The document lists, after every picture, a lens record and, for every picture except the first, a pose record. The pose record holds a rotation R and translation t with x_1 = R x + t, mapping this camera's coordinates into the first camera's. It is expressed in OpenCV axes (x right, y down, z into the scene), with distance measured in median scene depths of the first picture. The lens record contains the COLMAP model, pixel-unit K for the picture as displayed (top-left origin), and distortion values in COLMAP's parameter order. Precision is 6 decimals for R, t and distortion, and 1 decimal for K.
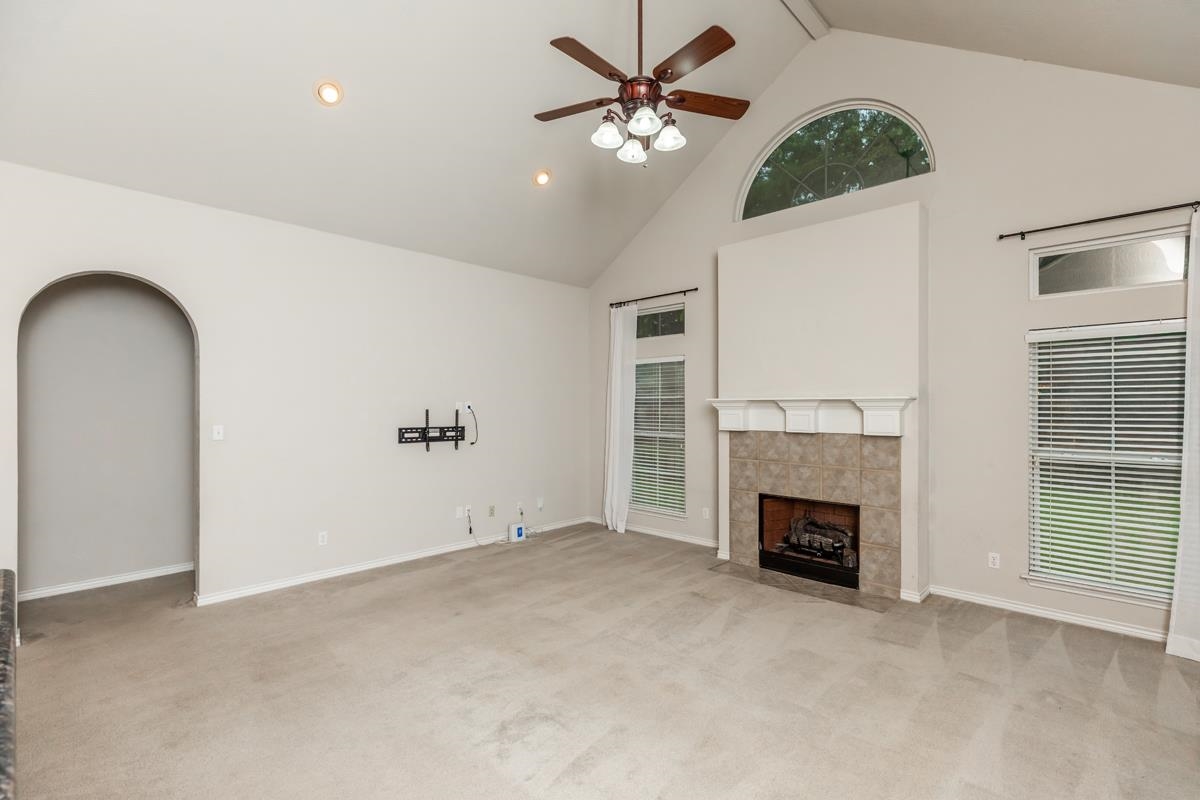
lens RADIAL K [[543.6, 0, 592.2], [0, 543.6, 406.7], [0, 0, 1]] dist [-0.008936, -0.002359]
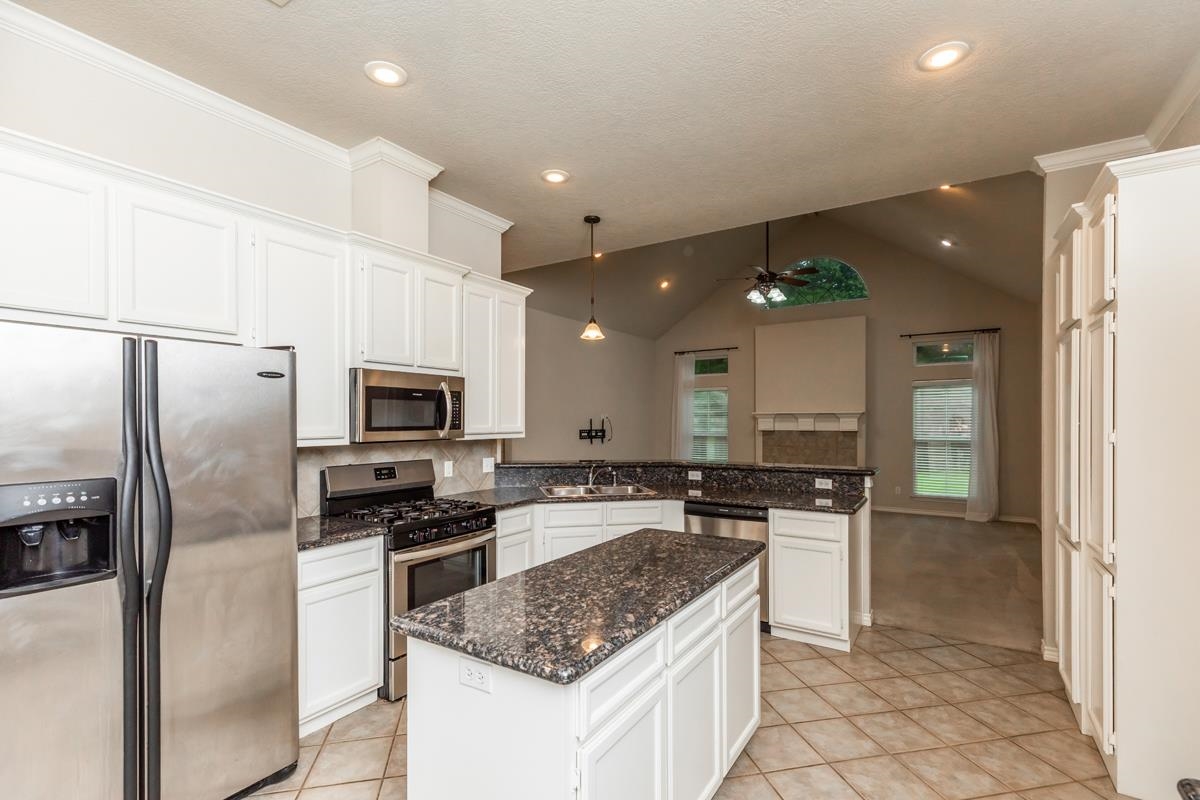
lens RADIAL K [[543.6, 0, 614.1], [0, 543.6, 422.1], [0, 0, 1]] dist [-0.008936, -0.002359]
pose [[0.980813, -0.001707, 0.194942, -0.559103], [-0.000084, 0.999958, 0.009179, -0.000762], [-0.194950, -0.009020, 0.980772, -0.636992]]
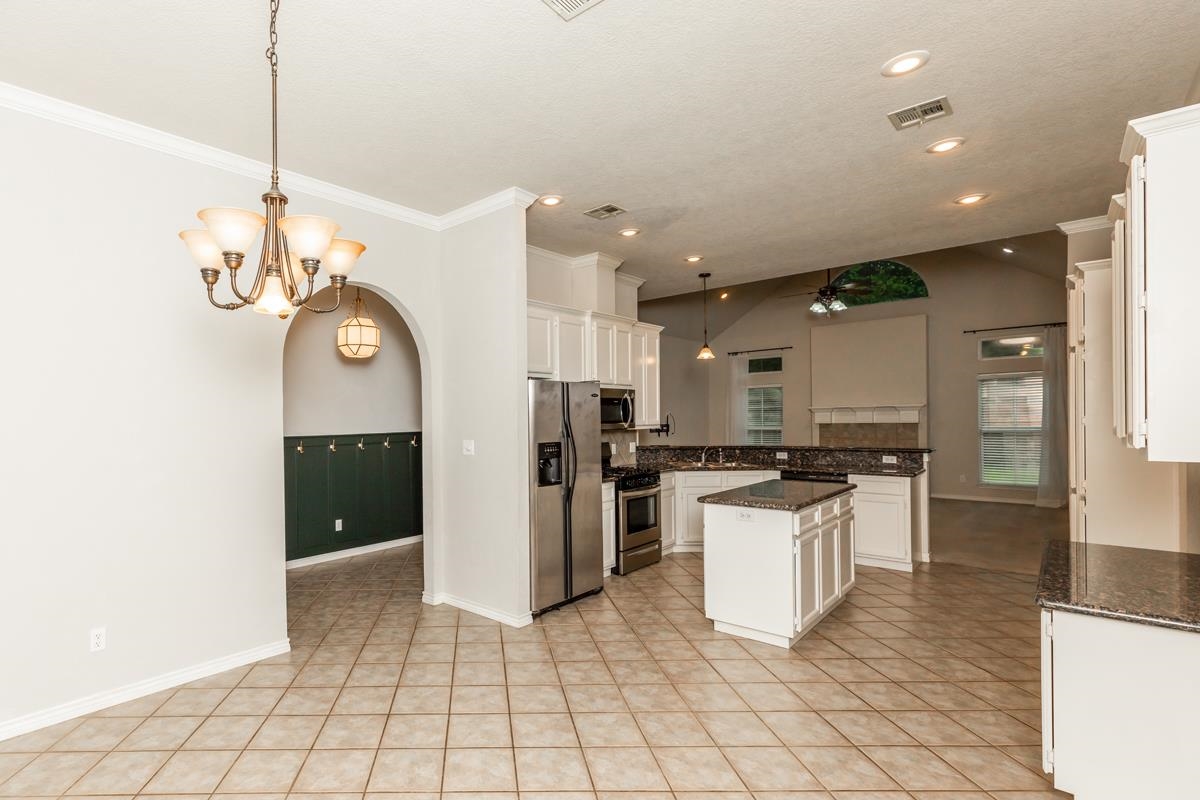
lens RADIAL K [[543.6, 0, 511.7], [0, 543.6, 423.5], [0, 0, 1]] dist [-0.008936, -0.002359]
pose [[0.999491, -0.014816, -0.028262, -0.769912], [0.015243, 0.999772, 0.014968, -0.002832], [0.028034, -0.015392, 0.999488, -0.937867]]
